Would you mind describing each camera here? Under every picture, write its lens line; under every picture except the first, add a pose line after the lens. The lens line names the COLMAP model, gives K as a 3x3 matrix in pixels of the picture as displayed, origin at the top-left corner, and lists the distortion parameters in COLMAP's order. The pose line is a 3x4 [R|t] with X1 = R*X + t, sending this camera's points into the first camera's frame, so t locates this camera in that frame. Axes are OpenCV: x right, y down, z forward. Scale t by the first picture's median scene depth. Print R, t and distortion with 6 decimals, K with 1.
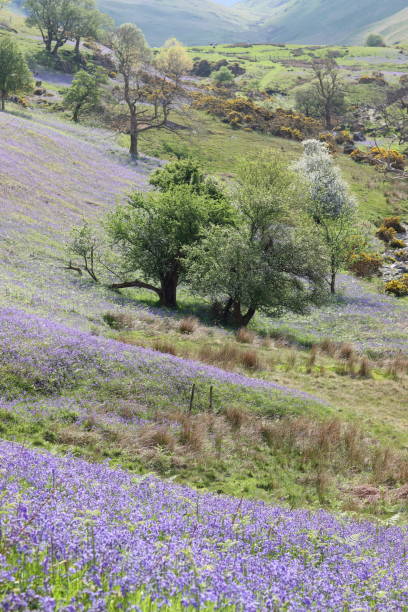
lens RADIAL K [[1415.0, 0, 204.0], [0, 1415.0, 306.0], [0, 0, 1]] dist [-0.076288, -0.011270]
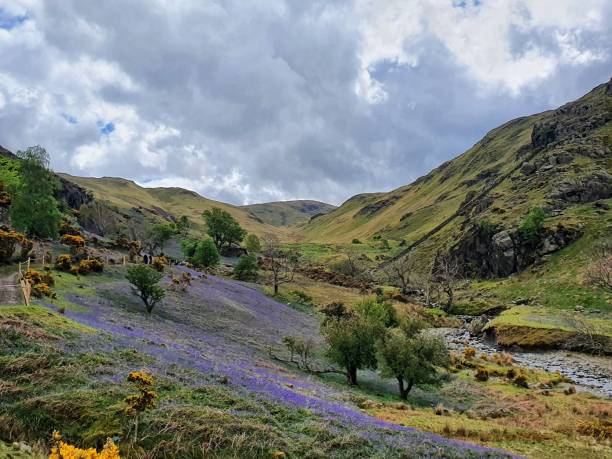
lens RADIAL K [[642.4, 0, 306.0], [0, 642.4, 229.5], [0, 0, 1]] dist [0.016841, 0.015219]
pose [[0.997602, -0.009643, 0.068539, -0.065445], [0.023549, 0.978456, -0.205107, -0.011816], [-0.065084, 0.206229, 0.976337, 0.090714]]
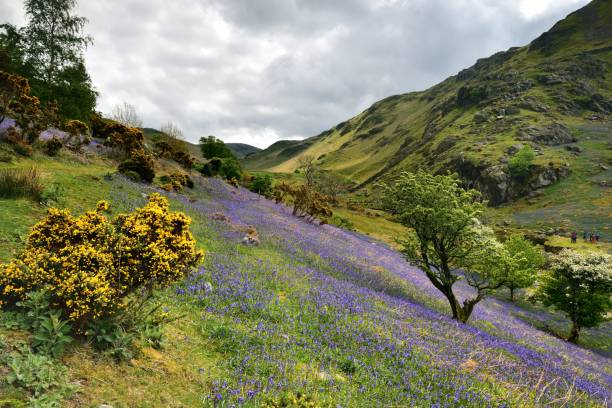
lens RADIAL K [[412.5, 0, 306.0], [0, 412.5, 204.0], [0, 0, 1]] dist [0.002485, 0.001892]
pose [[0.971683, 0.023108, 0.235156, -0.182995], [0.003035, 0.993904, -0.110206, -0.060860], [-0.236269, 0.107799, 0.965690, 0.426385]]
